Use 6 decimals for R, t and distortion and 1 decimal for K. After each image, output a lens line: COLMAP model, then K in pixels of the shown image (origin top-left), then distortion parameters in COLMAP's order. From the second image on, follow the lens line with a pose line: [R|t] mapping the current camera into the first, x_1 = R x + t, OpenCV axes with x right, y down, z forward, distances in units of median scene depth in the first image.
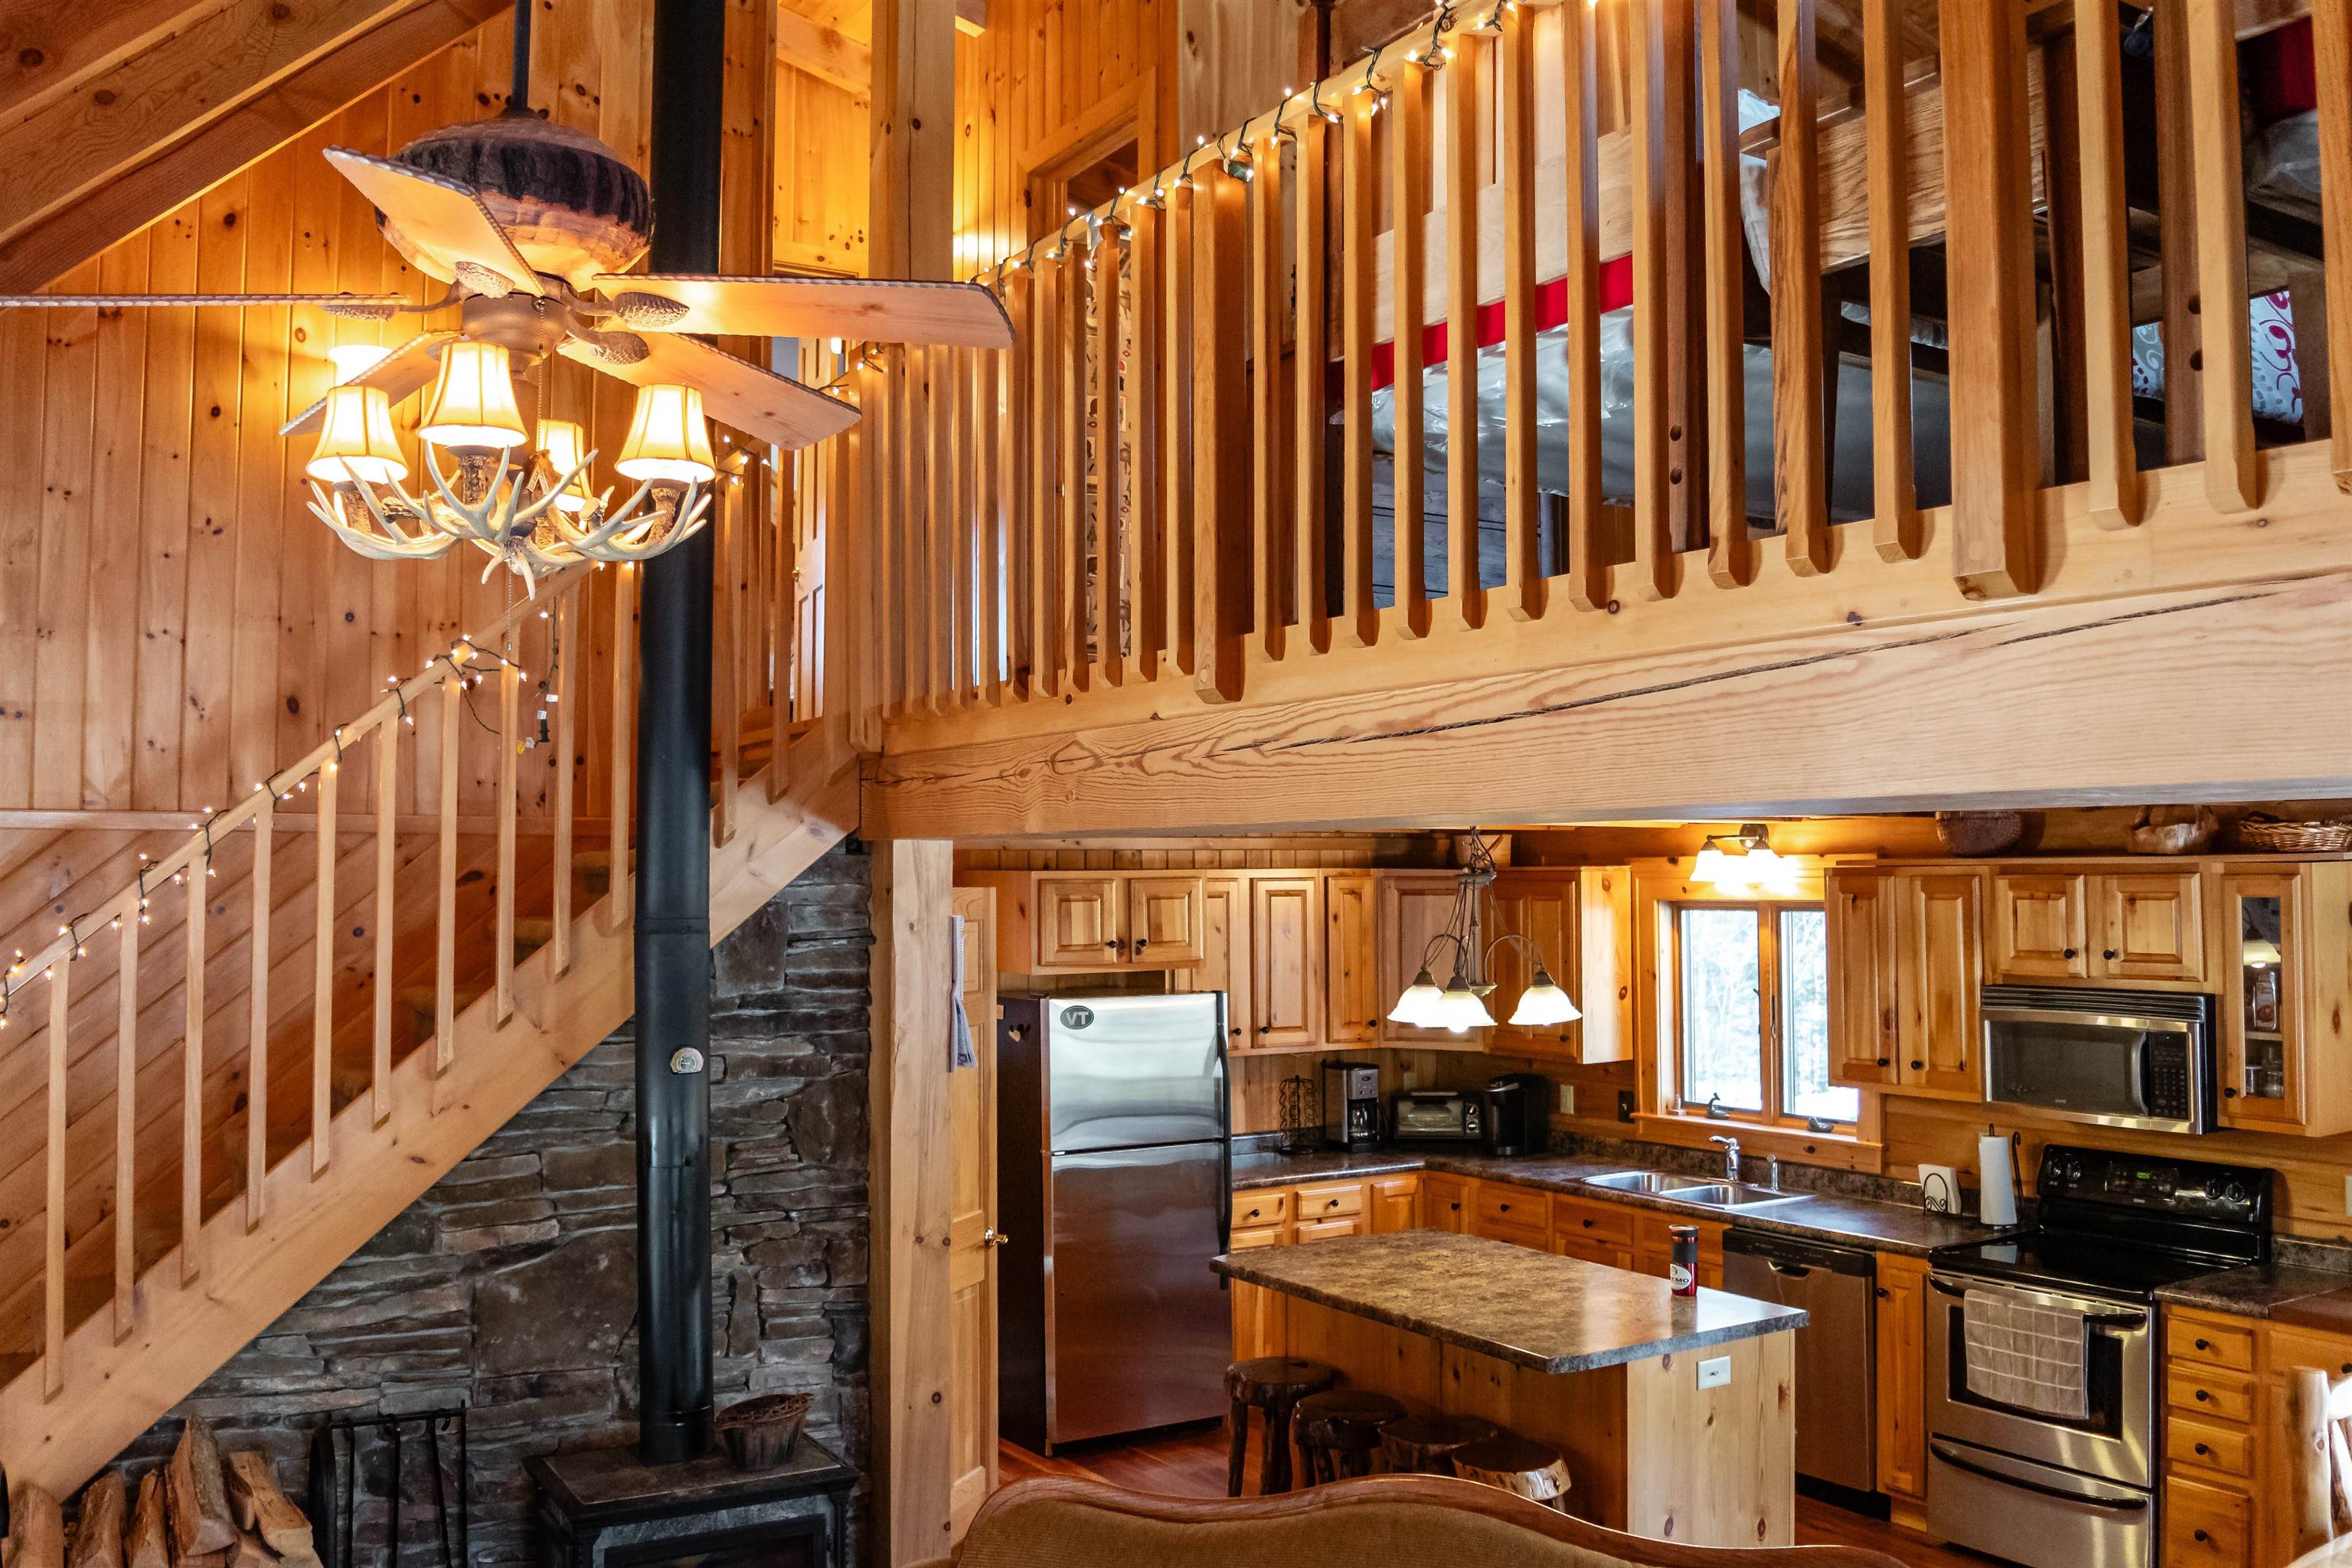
lens RADIAL K [[1997.8, 0, 1191.4], [0, 1997.8, 781.1], [0, 0, 1]] dist [-0.096237, 0.021559]
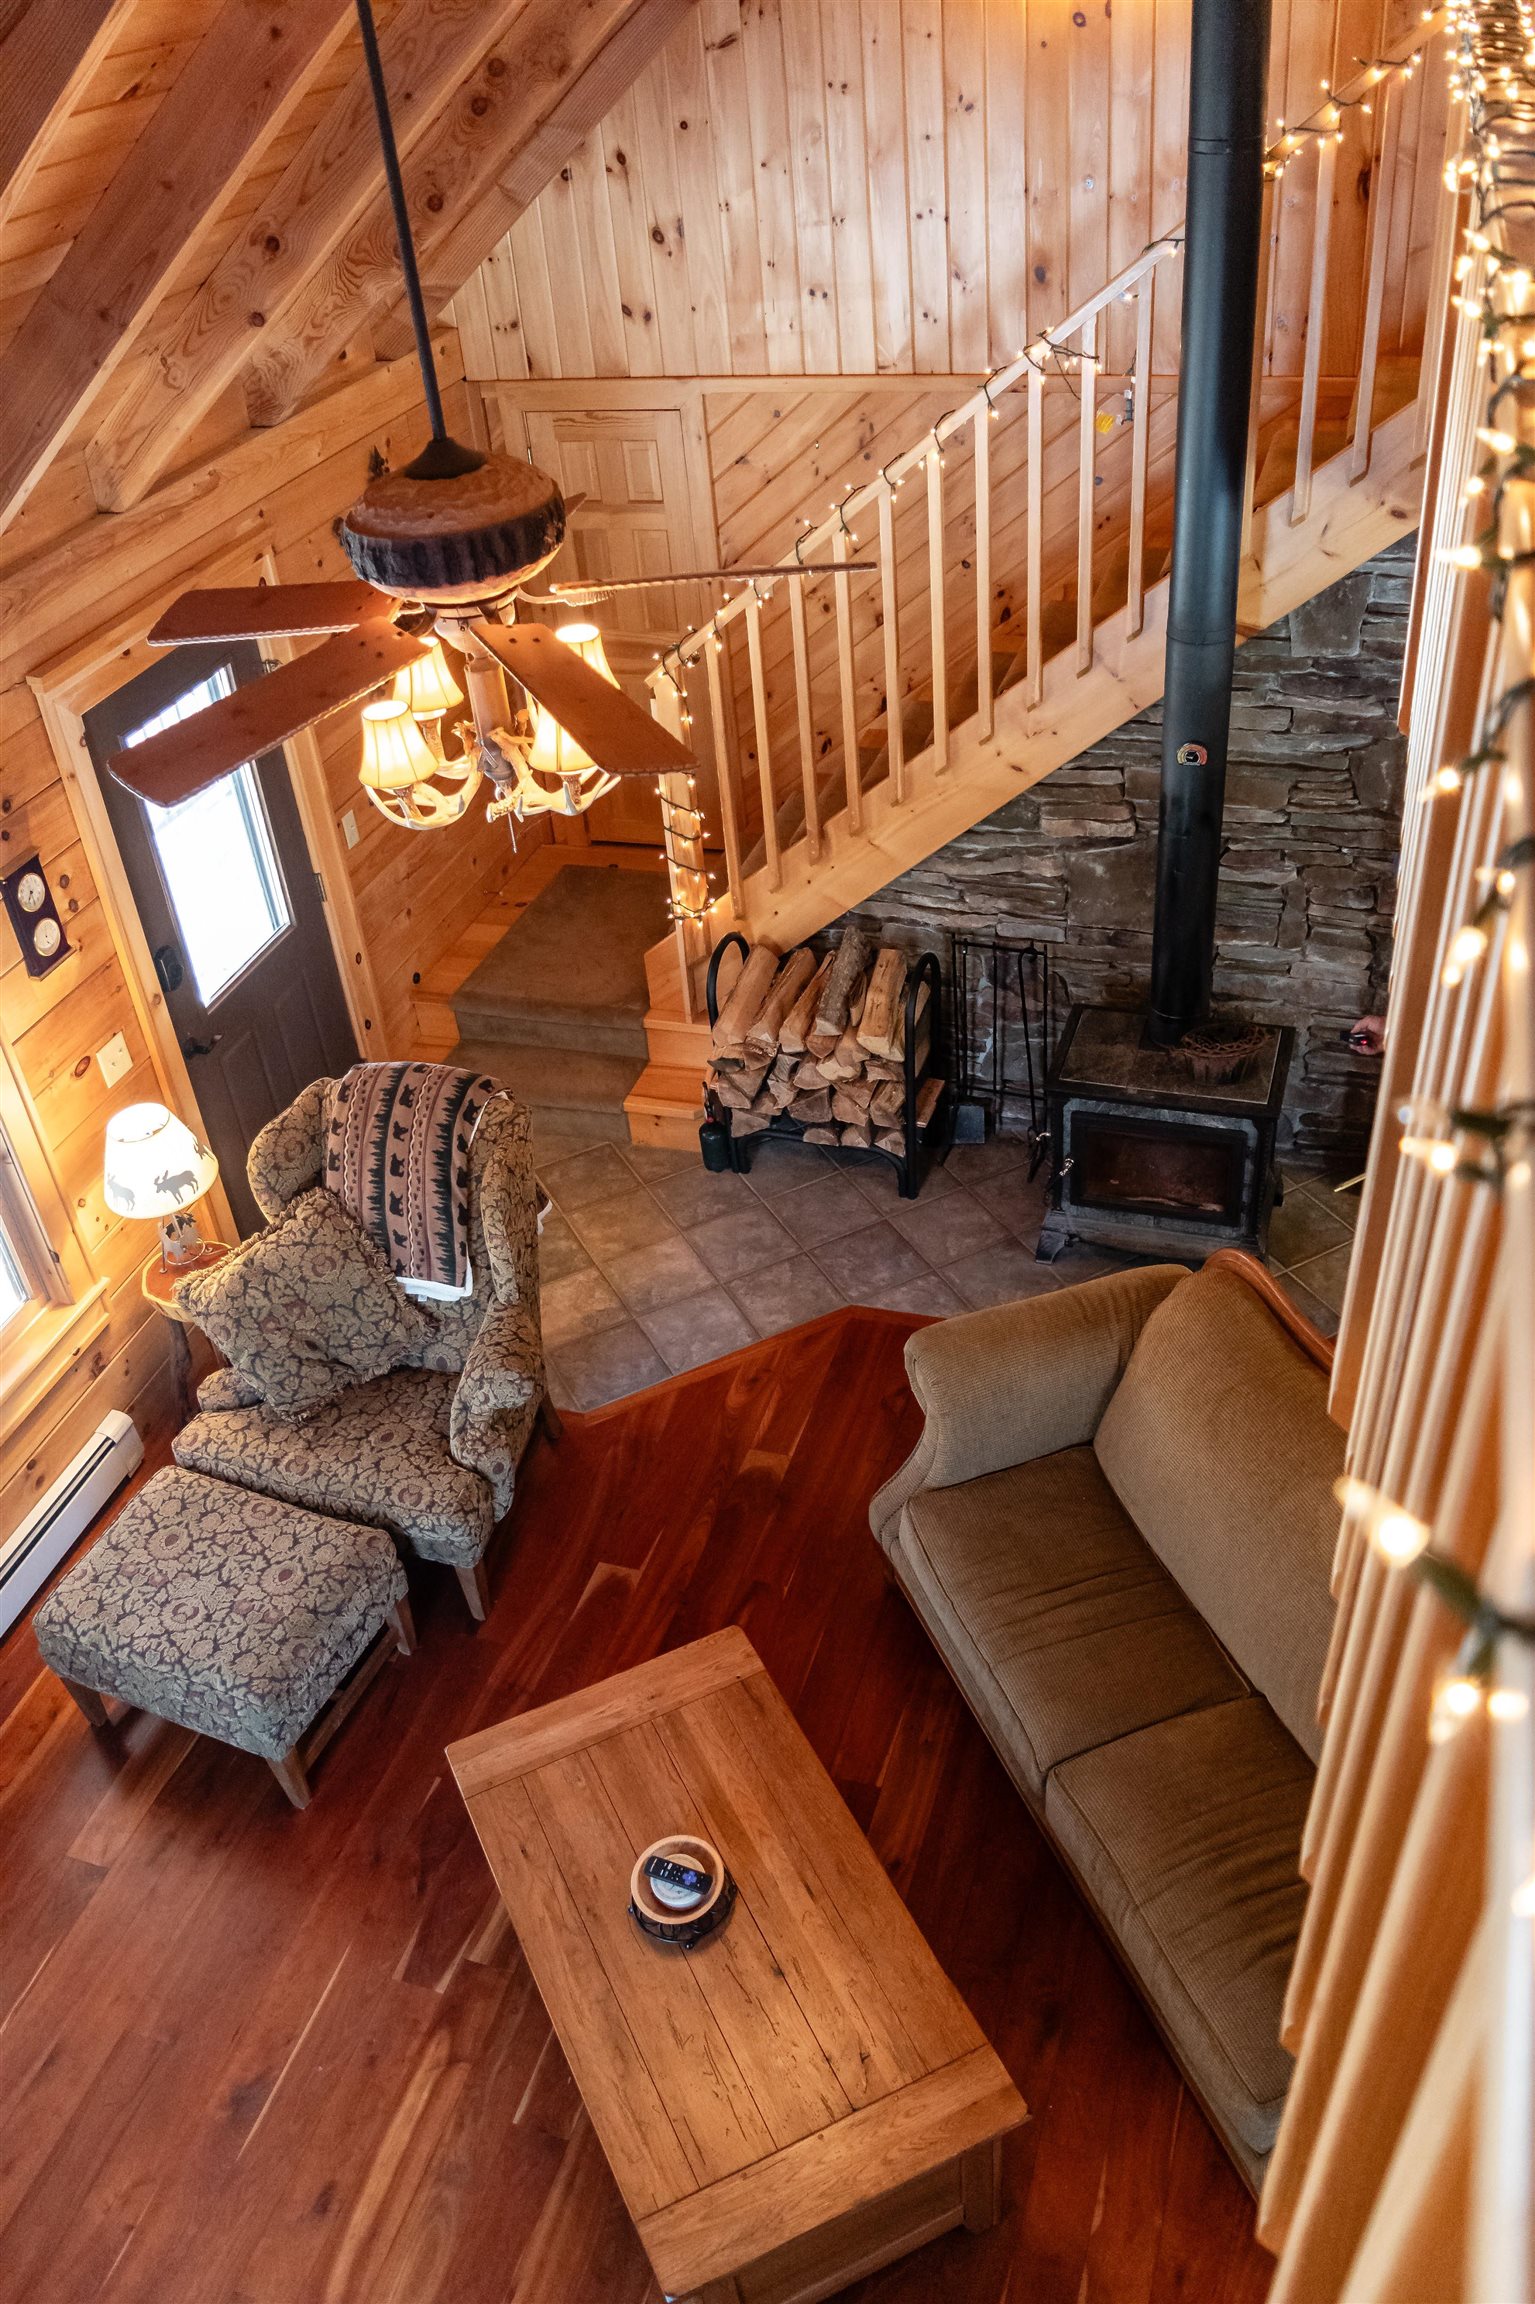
lens RADIAL K [[1799.7, 0, 766.7], [0, 1799.7, 1166.0], [0, 0, 1]] dist [-0.097909, 0.023209]
pose [[0.641725, 0.418996, -0.642364, 0.283079], [0.117093, 0.774227, 0.621983, -0.279967], [0.757944, -0.474358, 0.447779, 0.204649]]
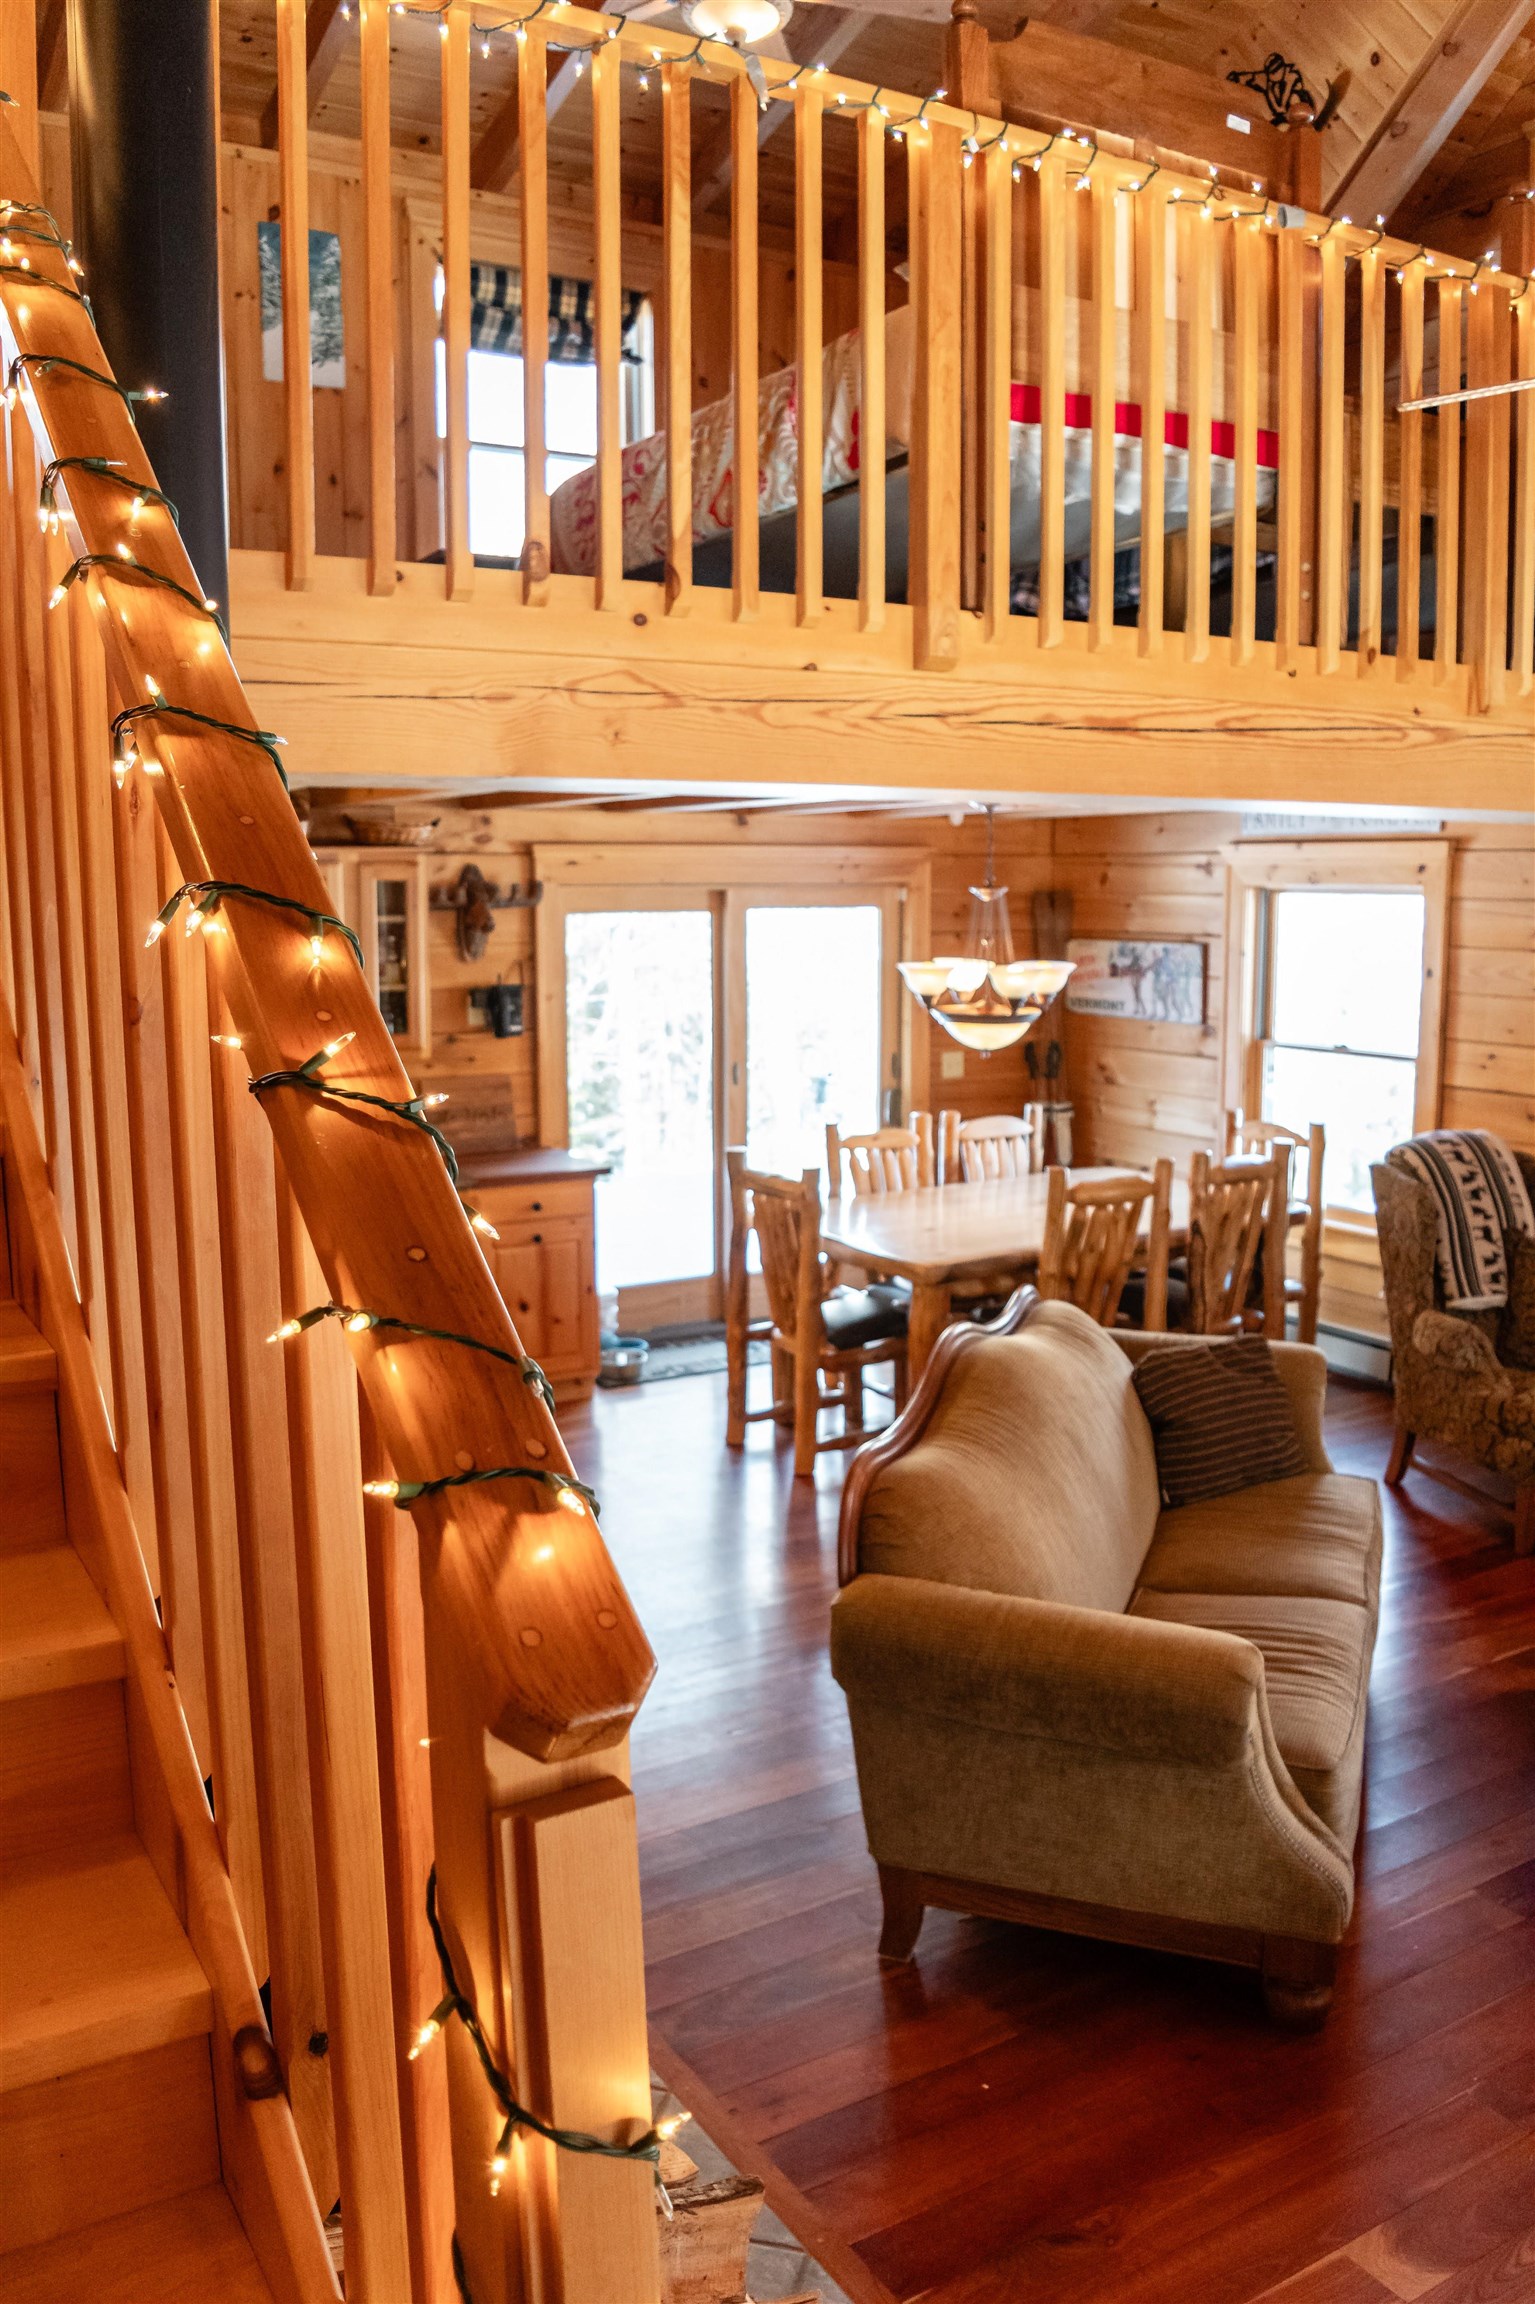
lens RADIAL K [[1799.7, 0, 762.5], [0, 1799.7, 1155.0], [0, 0, 1]] dist [-0.097909, 0.023209]
pose [[0.023859, -0.147493, 0.988775, -0.624550], [-0.045029, 0.987895, 0.148448, 0.050261], [-0.998701, -0.048065, 0.016929, 0.698948]]
